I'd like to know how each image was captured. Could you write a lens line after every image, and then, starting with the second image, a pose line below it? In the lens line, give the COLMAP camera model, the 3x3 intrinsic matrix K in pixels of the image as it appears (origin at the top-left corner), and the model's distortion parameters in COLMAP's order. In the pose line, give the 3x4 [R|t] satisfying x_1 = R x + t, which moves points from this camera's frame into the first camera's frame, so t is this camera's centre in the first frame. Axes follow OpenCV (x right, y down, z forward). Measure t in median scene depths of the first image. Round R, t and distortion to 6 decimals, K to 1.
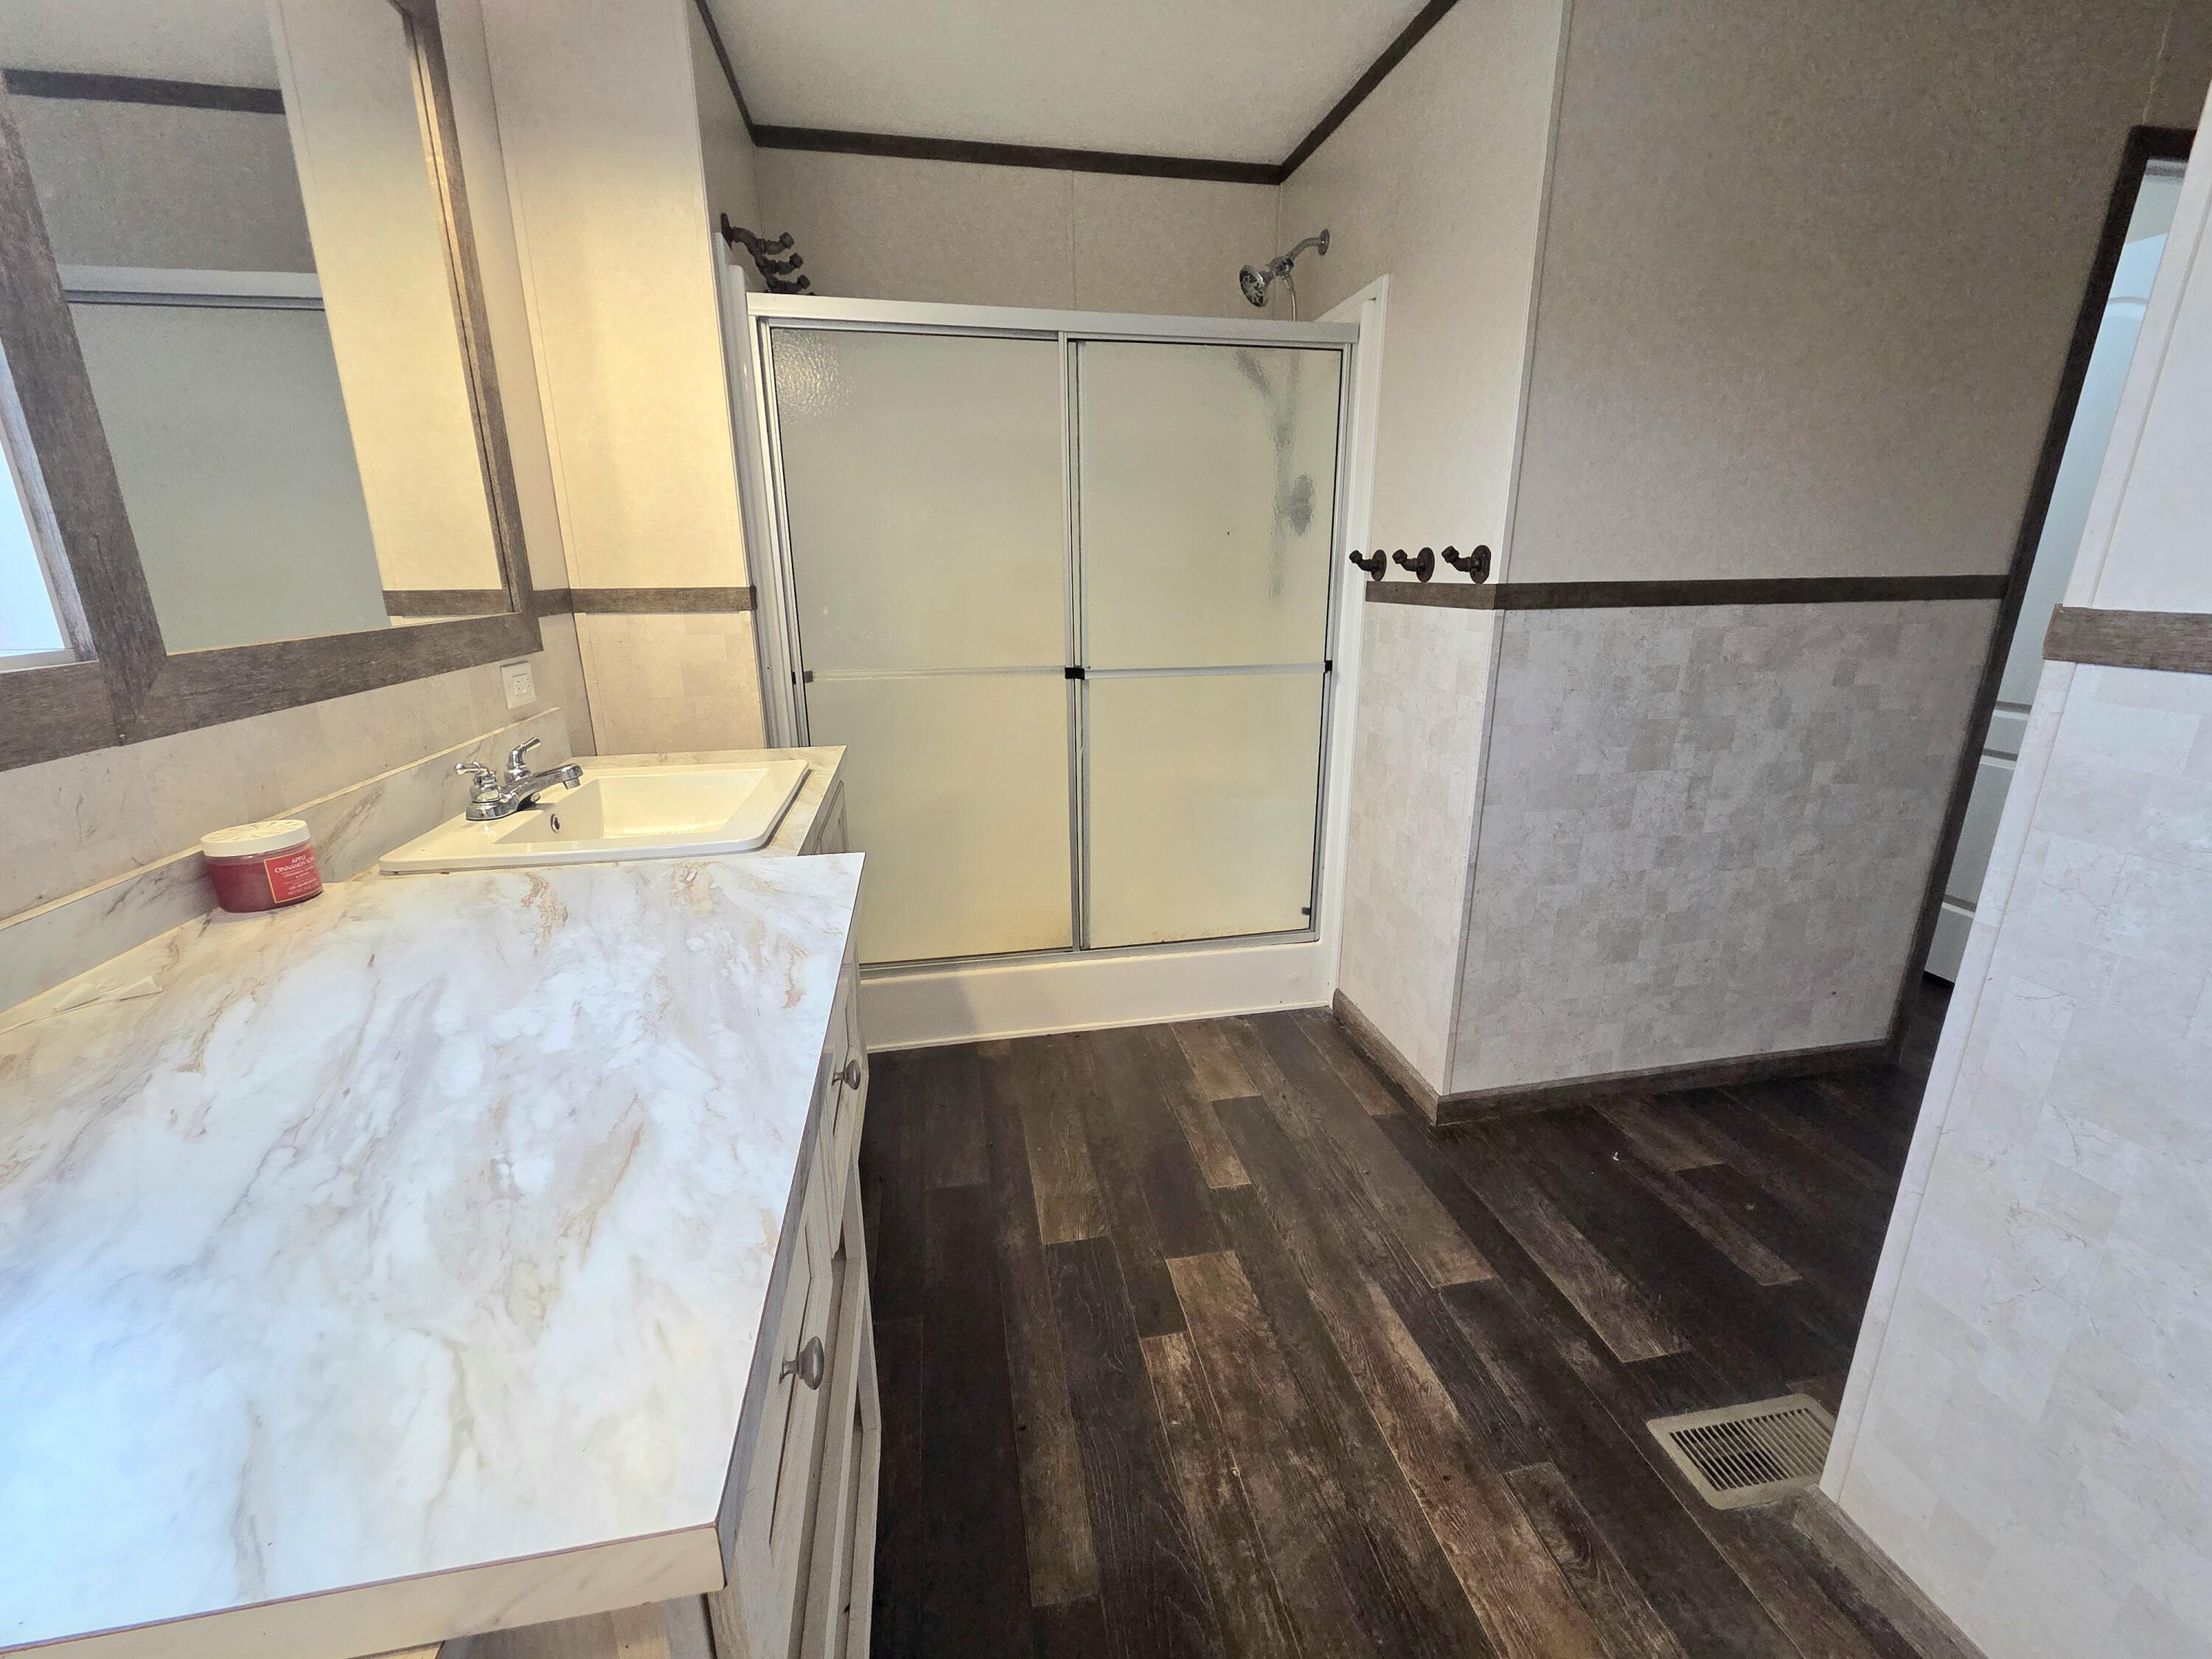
lens RADIAL K [[906.1, 0, 1109.9], [0, 906.1, 820.8], [0, 0, 1]] dist [-0.007157, 0.000641]
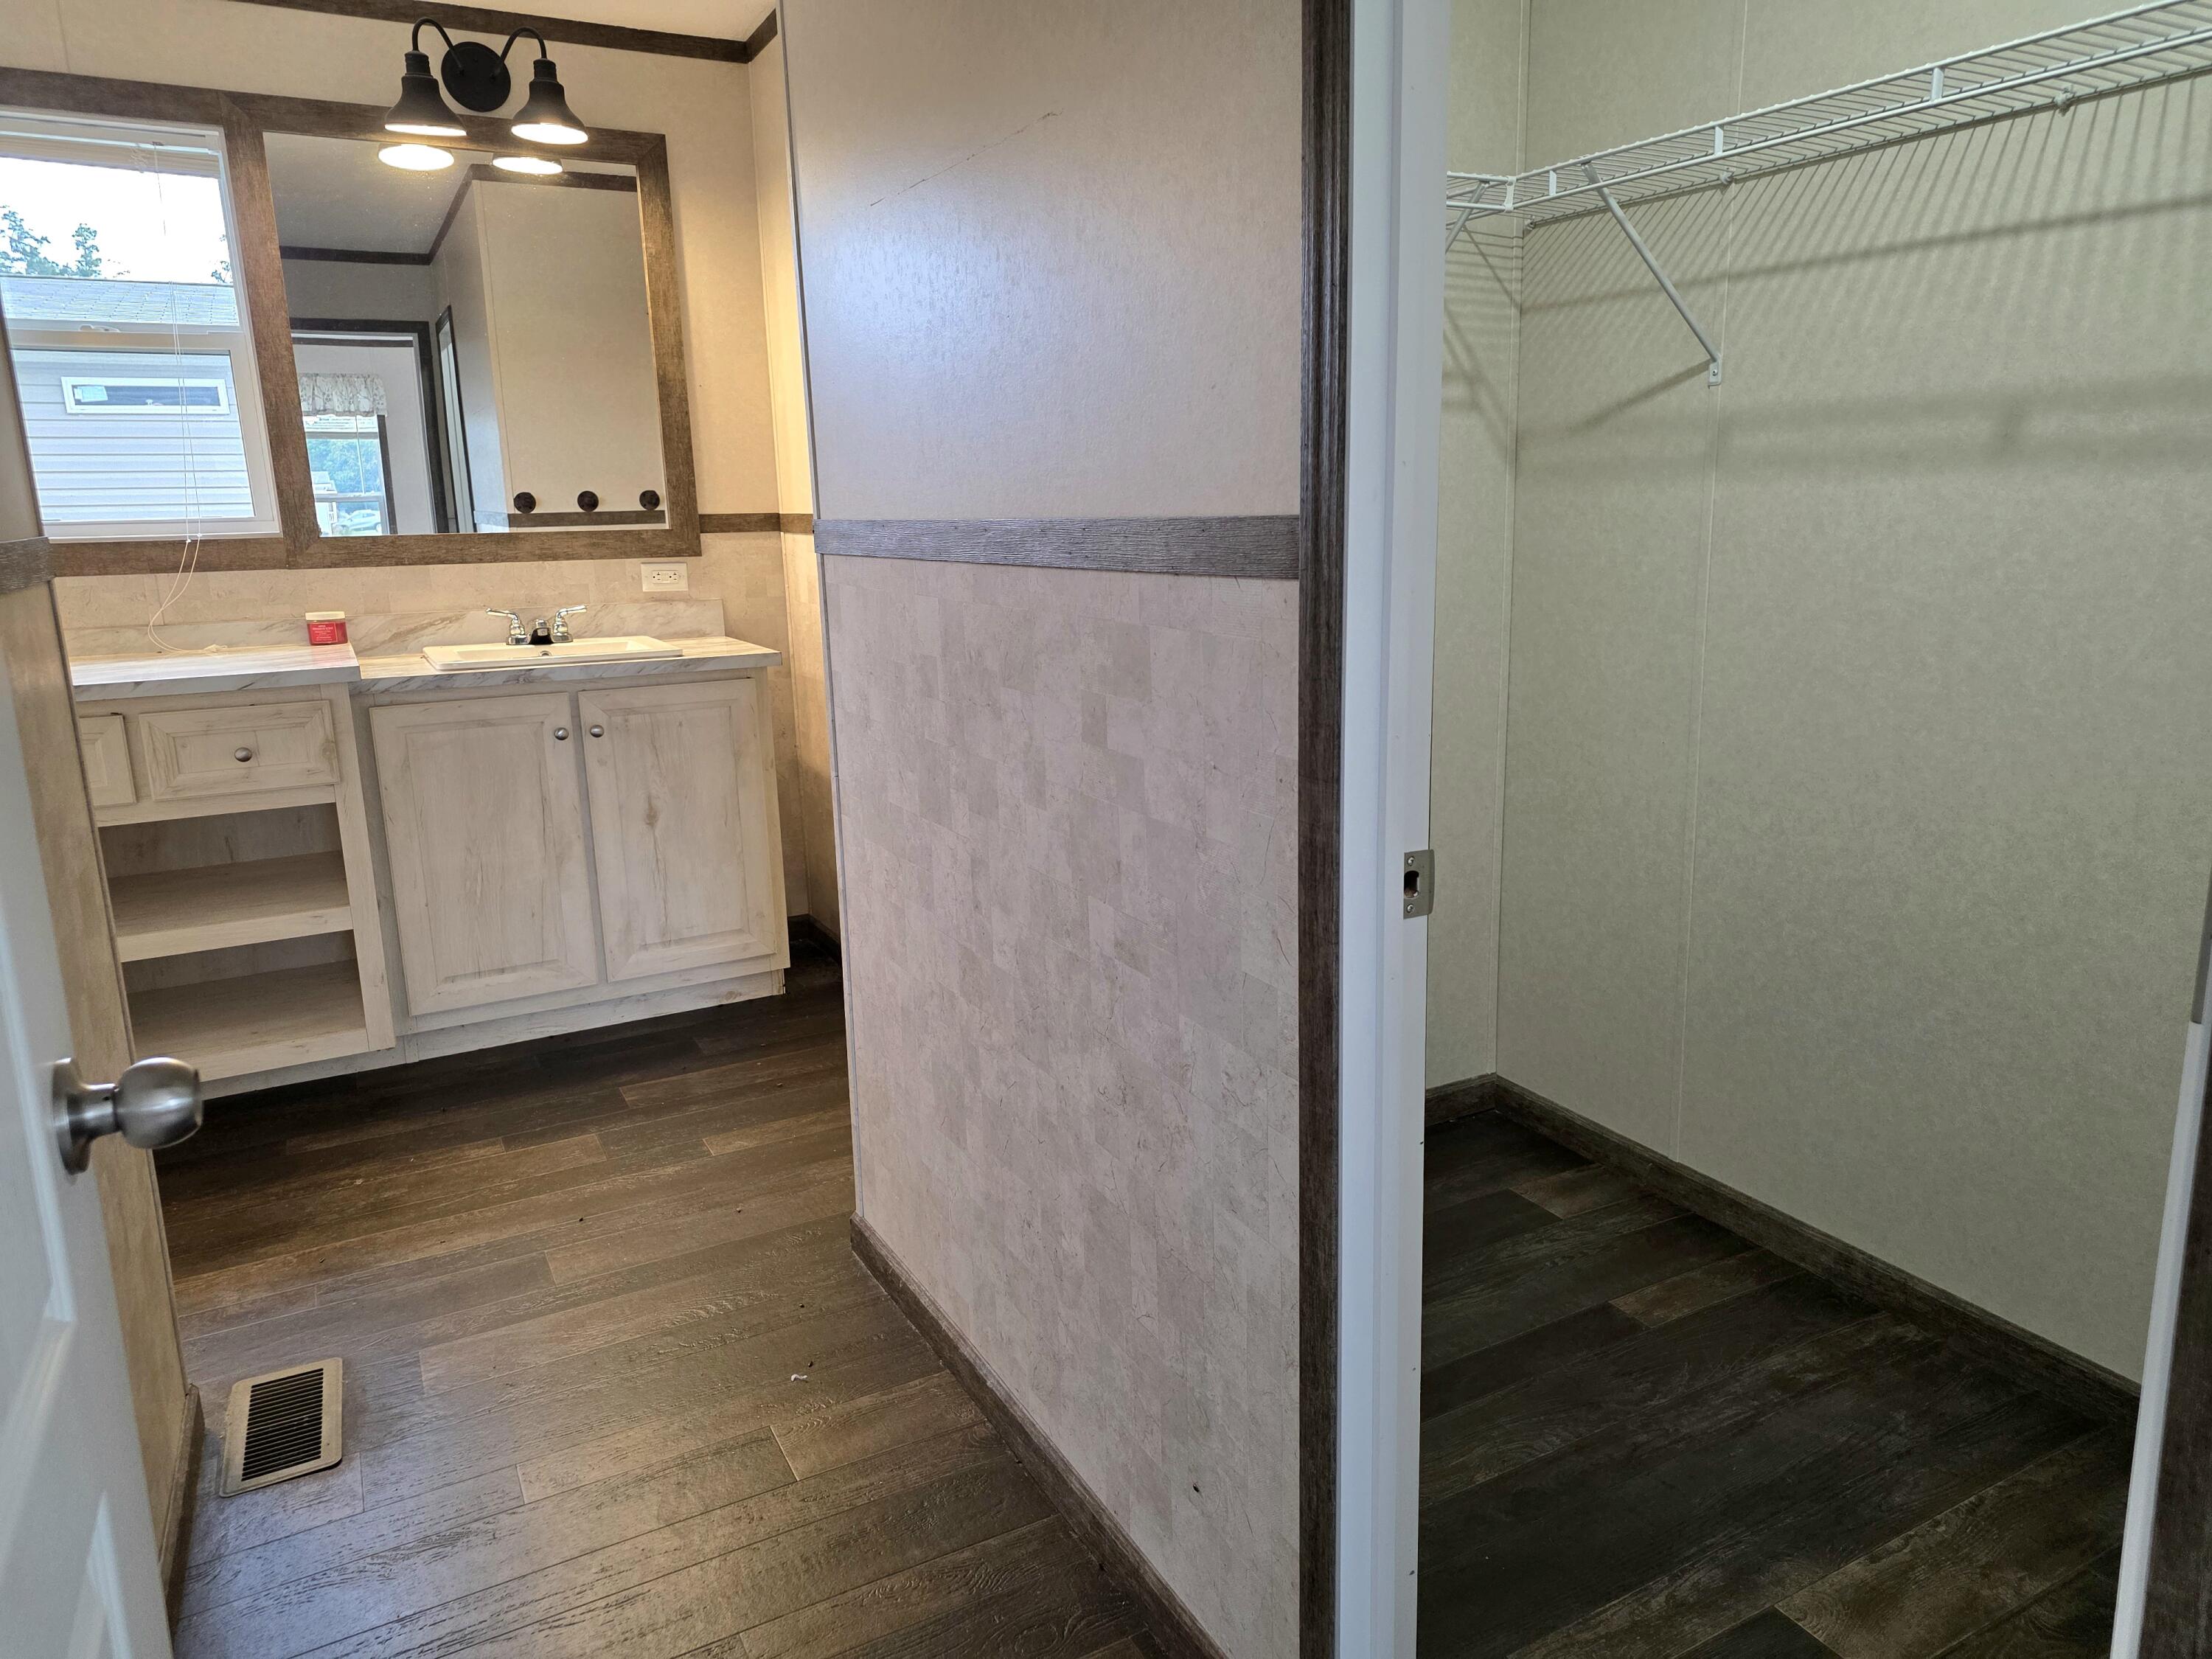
lens RADIAL K [[1478.0, 0, 1111.0], [0, 1478.0, 798.8], [0, 0, 1]] dist [0.074525, -0.065899]
pose [[0.300829, 0.190485, -0.934461, 2.092536], [-0.239722, 0.963493, 0.119230, -0.293291], [0.923058, 0.188143, 0.335510, 1.022434]]
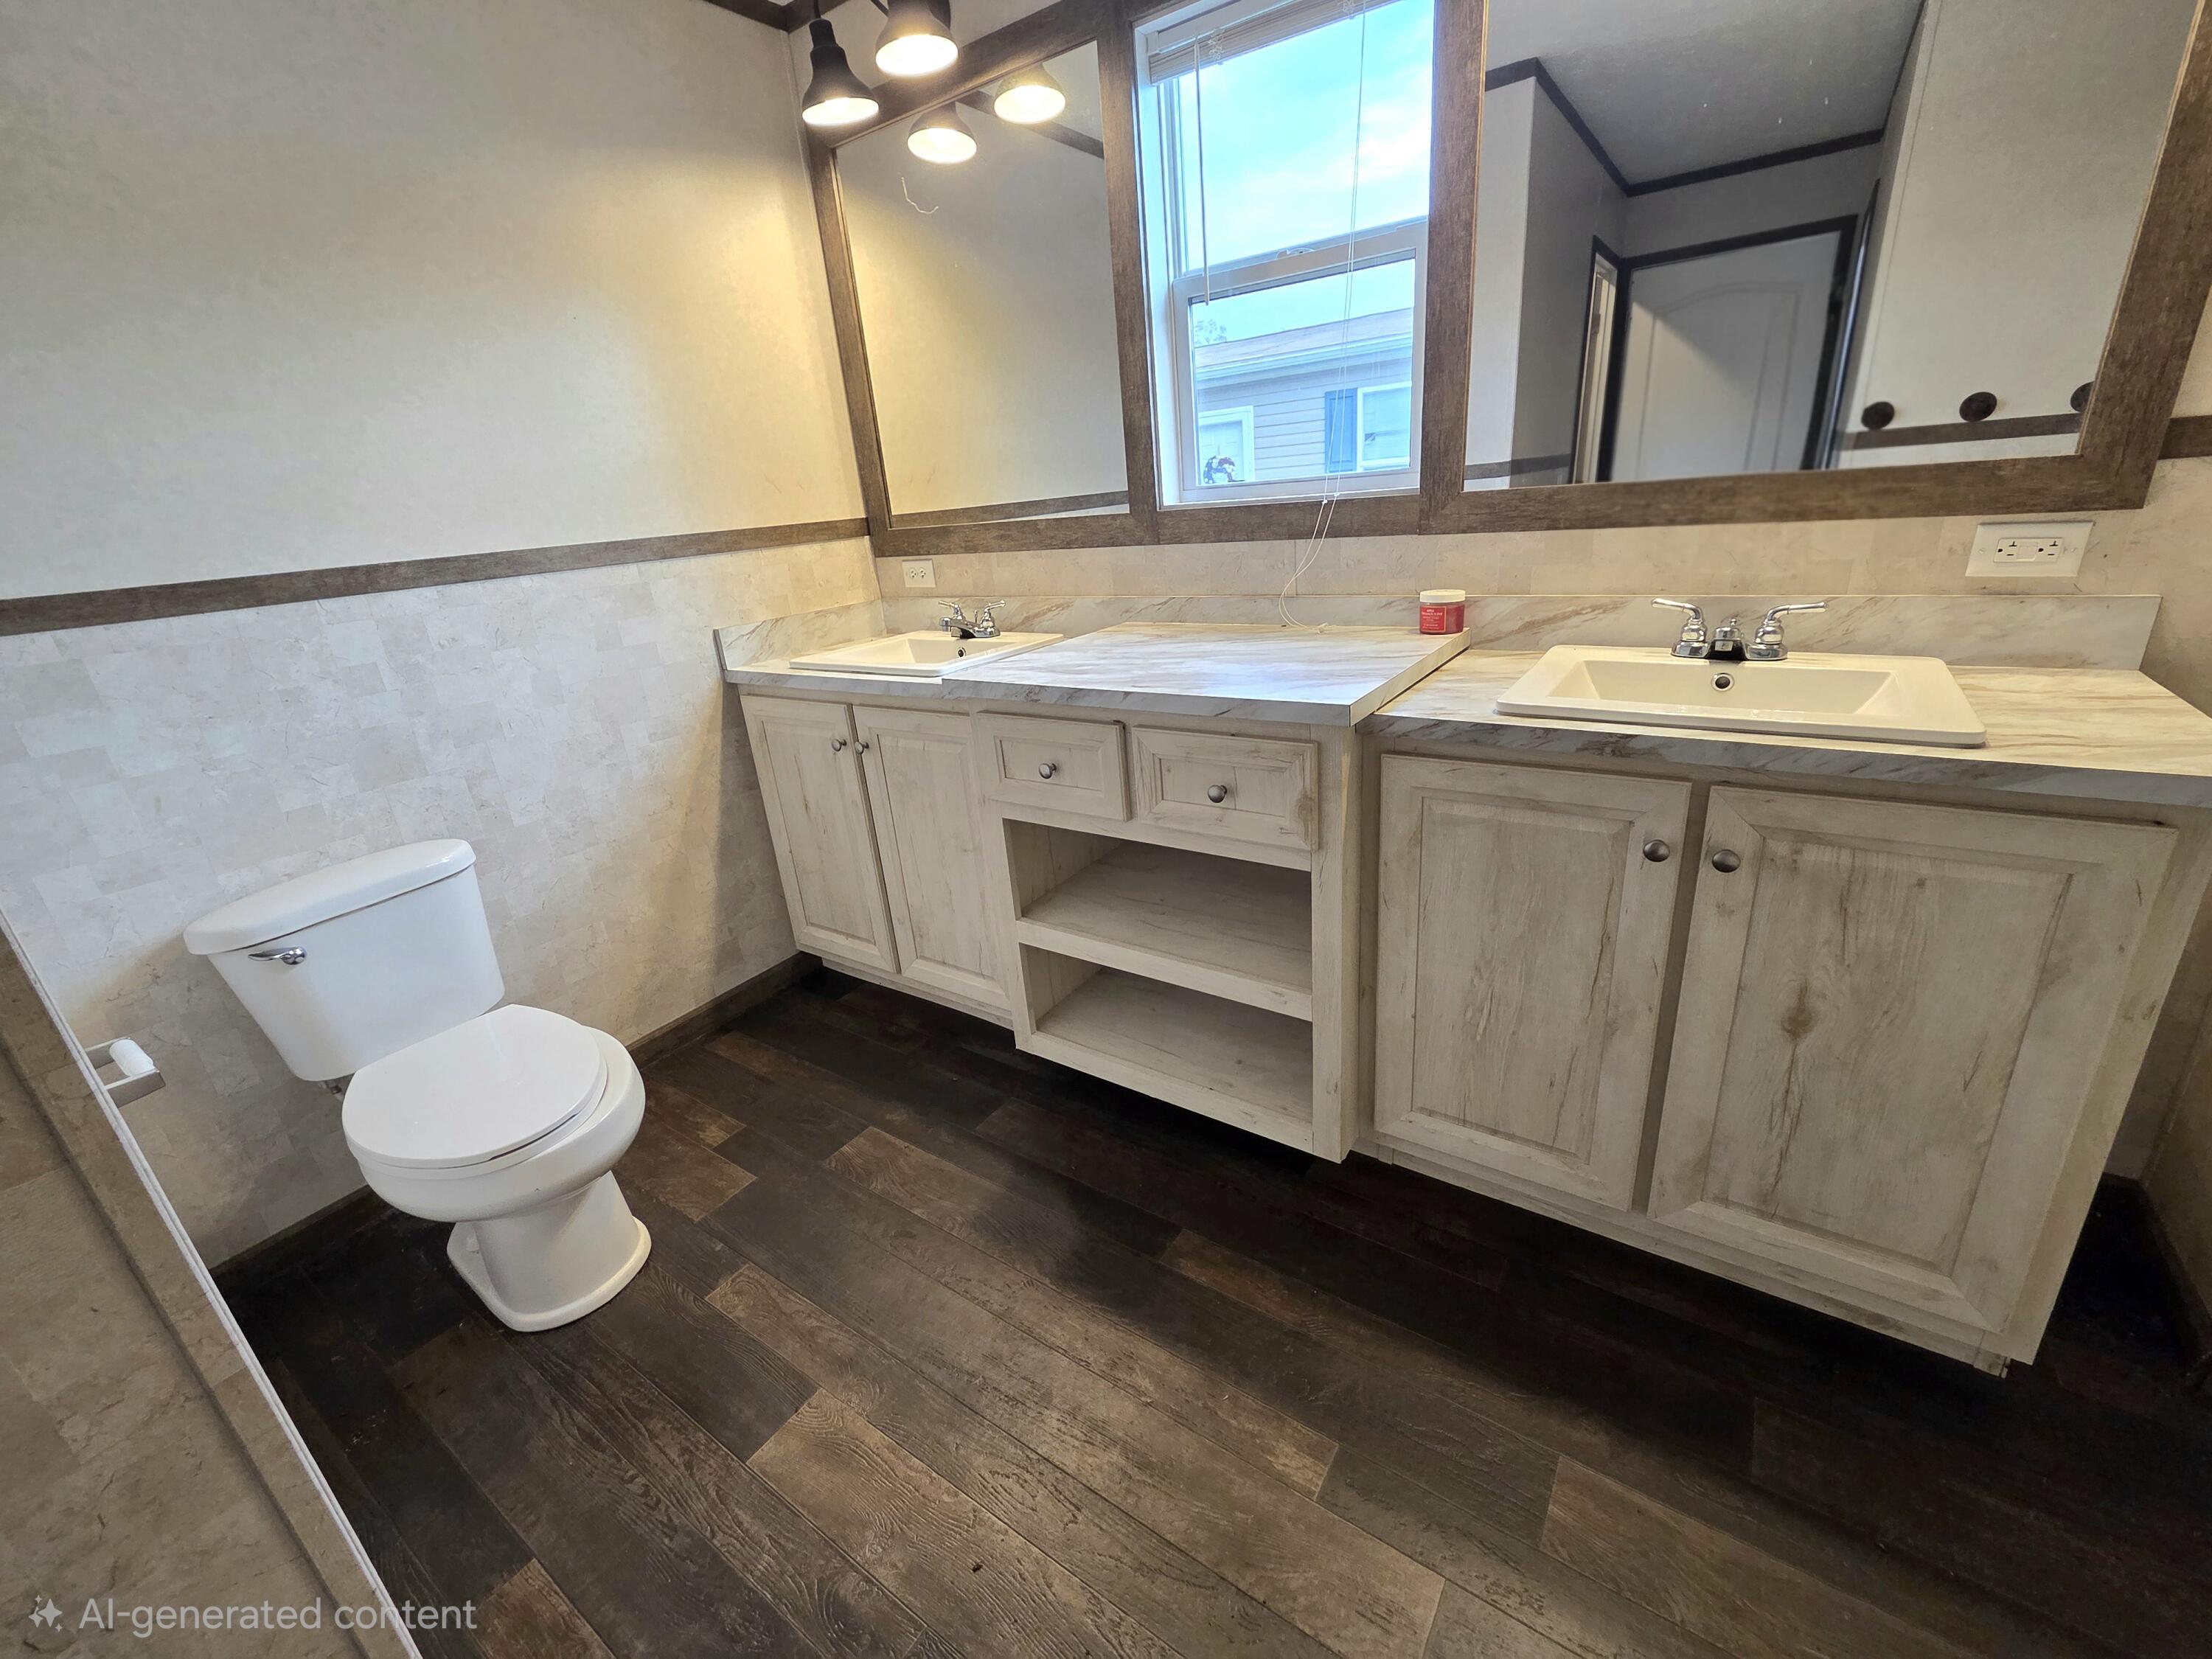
lens RADIAL K [[906.1, 0, 1109.9], [0, 906.1, 820.8], [0, 0, 1]] dist [-0.007157, 0.000641]
pose [[-0.711474, 0.302118, -0.634452, 0.535370], [-0.109235, 0.844337, 0.524559, -0.304521], [0.694170, 0.442515, -0.567722, 1.099327]]
